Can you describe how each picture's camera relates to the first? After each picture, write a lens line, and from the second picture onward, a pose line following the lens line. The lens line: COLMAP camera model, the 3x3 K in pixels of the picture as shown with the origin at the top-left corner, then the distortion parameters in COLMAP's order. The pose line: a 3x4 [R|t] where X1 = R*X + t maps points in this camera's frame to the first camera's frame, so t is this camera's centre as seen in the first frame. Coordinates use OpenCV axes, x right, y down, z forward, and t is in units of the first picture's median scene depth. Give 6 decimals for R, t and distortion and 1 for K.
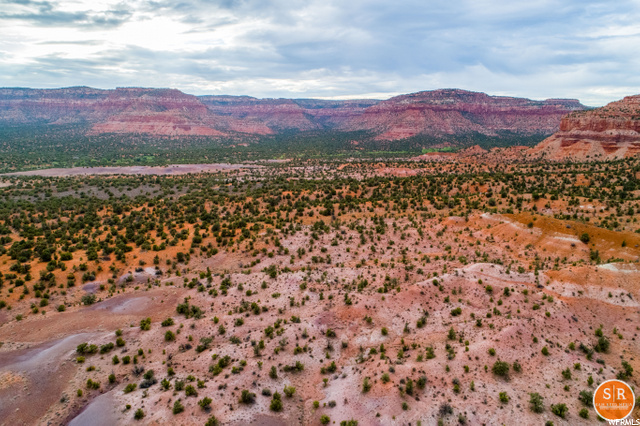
lens RADIAL K [[430.7, 0, 316.9], [0, 430.7, 209.3], [0, 0, 1]] dist [-0.002195, 0.006391]
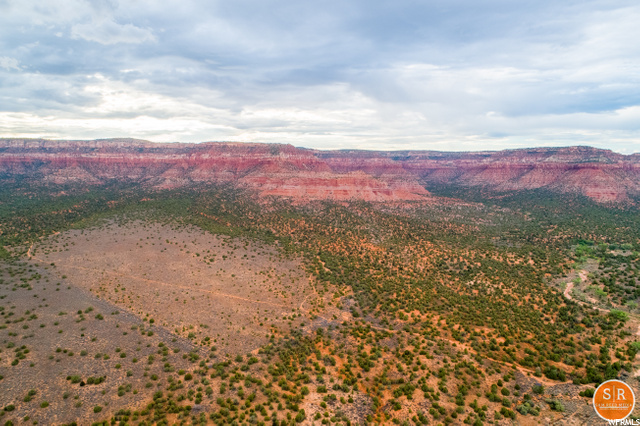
lens RADIAL K [[454.1, 0, 322.2], [0, 454.1, 216.6], [0, 0, 1]] dist [-0.000940, -0.005007]
pose [[0.974204, -0.036185, 0.222749, -0.555800], [0.054196, 0.995688, -0.075285, -0.063239], [-0.219064, 0.085415, 0.971965, 0.092245]]
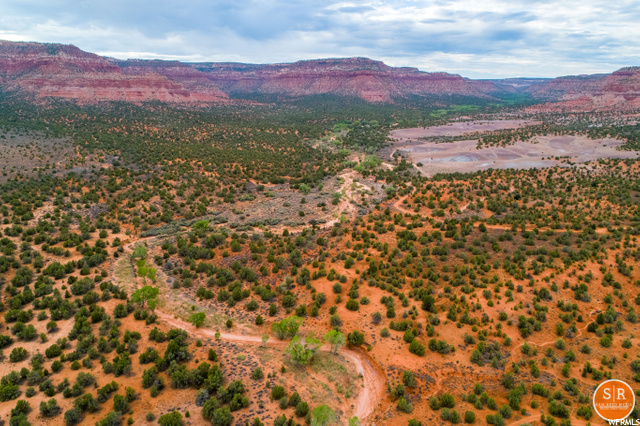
lens RADIAL K [[430.7, 0, 324.6], [0, 430.7, 215.4], [0, 0, 1]] dist [-0.002195, 0.006391]
pose [[0.806328, -0.174733, 0.565070, -0.533544], [0.119805, 0.983813, 0.133261, -0.018651], [-0.579208, -0.039754, 0.814210, 0.063883]]
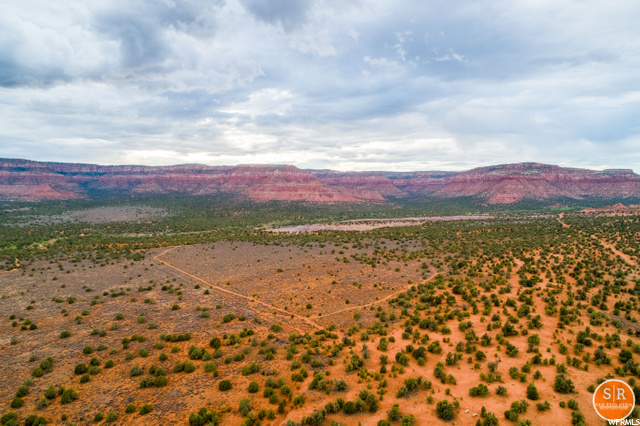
lens RADIAL K [[430.7, 0, 318.8], [0, 430.7, 209.2], [0, 0, 1]] dist [-0.002195, 0.006391]
pose [[0.999634, -0.009920, -0.025177, -0.260031], [0.005777, 0.987172, -0.159559, 0.043423], [0.026437, 0.159355, 0.986867, -0.203351]]
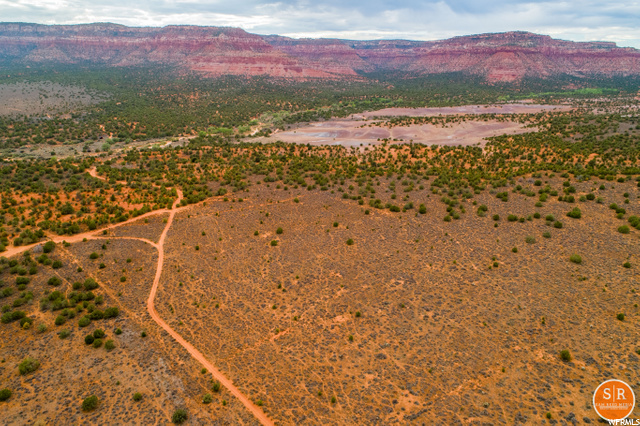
lens RADIAL K [[430.7, 0, 320.5], [0, 430.7, 214.8], [0, 0, 1]] dist [-0.002195, 0.006391]
pose [[0.990559, -0.043483, 0.130011, -0.338422], [0.024750, 0.989503, 0.142375, 0.004440], [-0.134837, -0.137813, 0.981237, -0.038721]]
